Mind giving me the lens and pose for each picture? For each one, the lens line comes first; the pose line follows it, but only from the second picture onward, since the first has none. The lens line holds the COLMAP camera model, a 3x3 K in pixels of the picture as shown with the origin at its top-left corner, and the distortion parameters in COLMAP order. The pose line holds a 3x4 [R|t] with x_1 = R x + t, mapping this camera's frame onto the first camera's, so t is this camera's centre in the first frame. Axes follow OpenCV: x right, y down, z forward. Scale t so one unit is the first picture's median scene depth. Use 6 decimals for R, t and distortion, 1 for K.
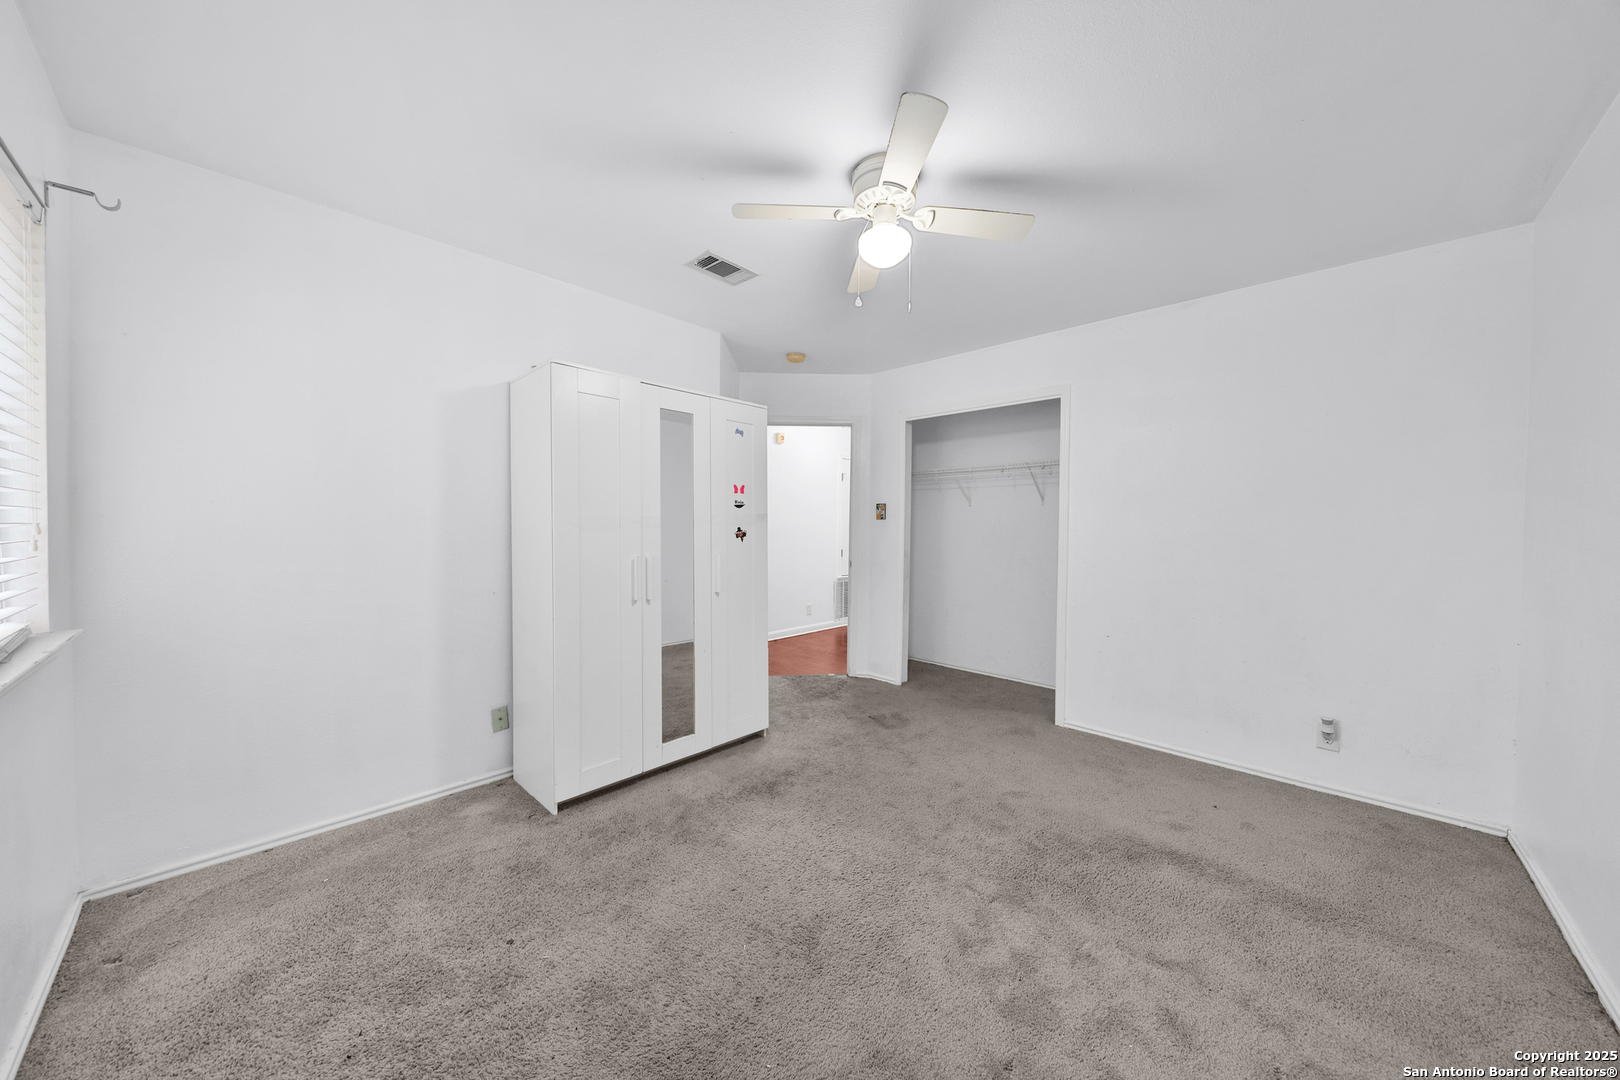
lens RADIAL K [[564.4, 0, 817.6], [0, 564.4, 541.5], [0, 0, 1]] dist [-0.000244, -0.000232]
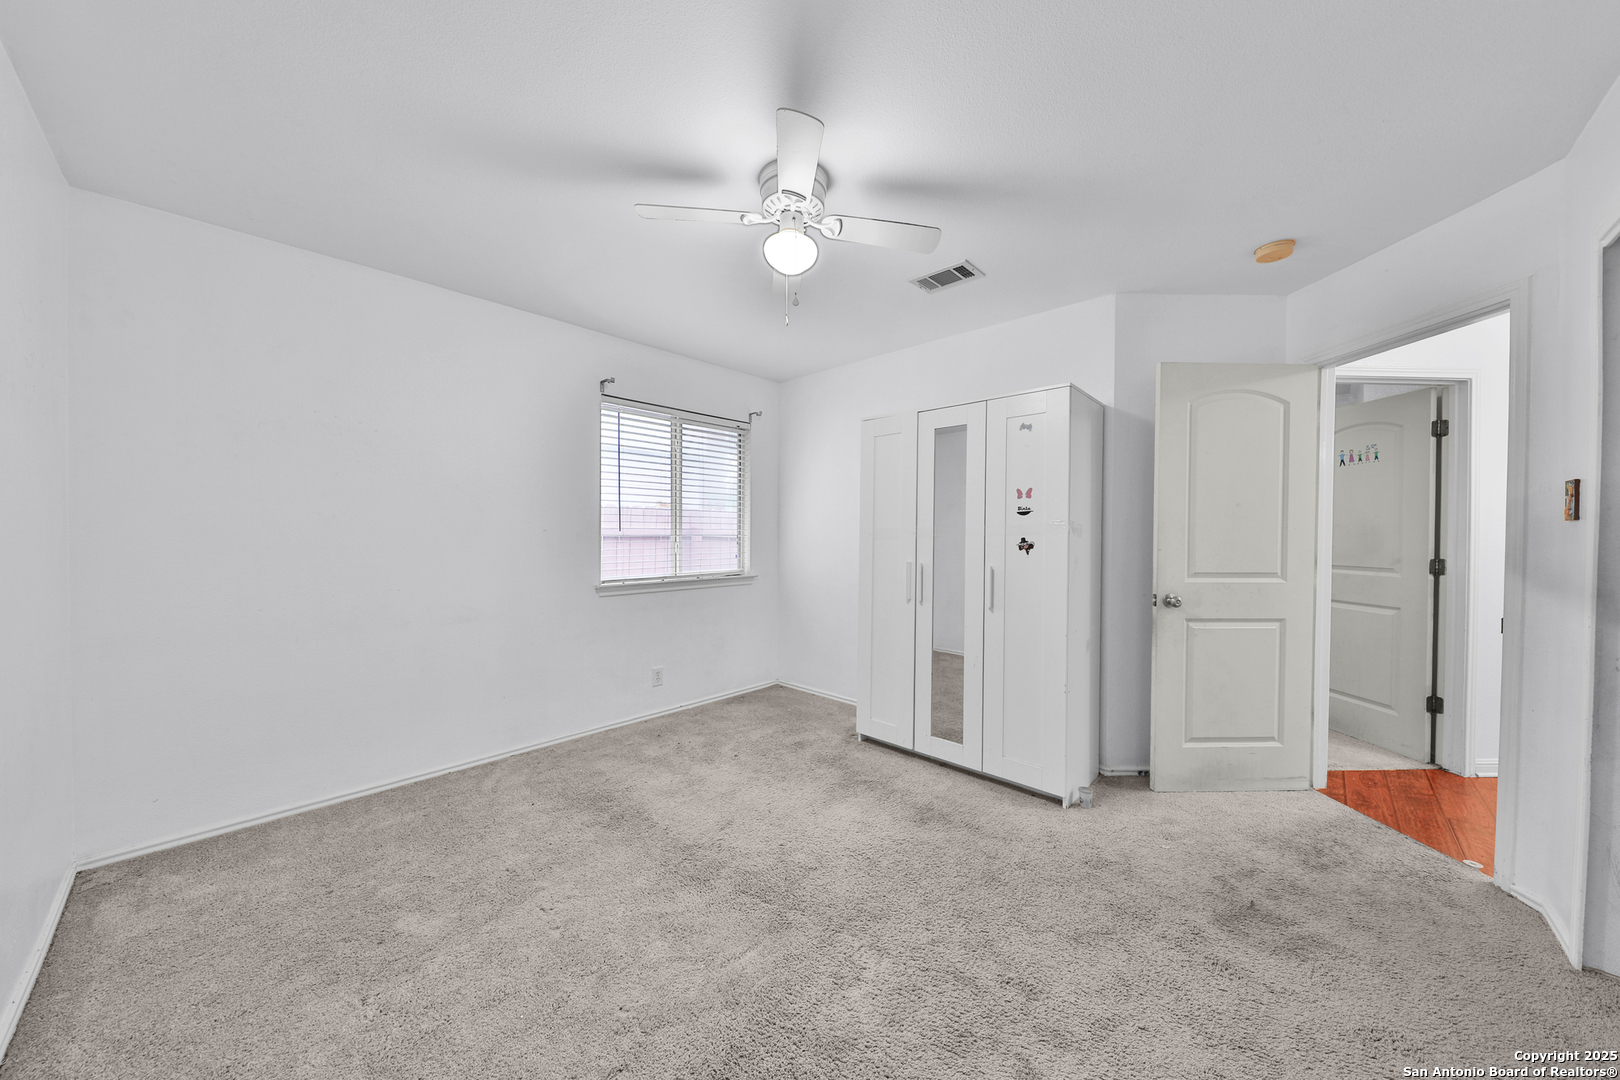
lens RADIAL K [[564.4, 0, 817.6], [0, 564.4, 541.5], [0, 0, 1]] dist [-0.000244, -0.000232]
pose [[-0.018621, 0.003682, -0.999820, 0.737584], [-0.035520, 0.999360, 0.004342, -0.011889], [0.999195, 0.035595, -0.018478, 0.711192]]
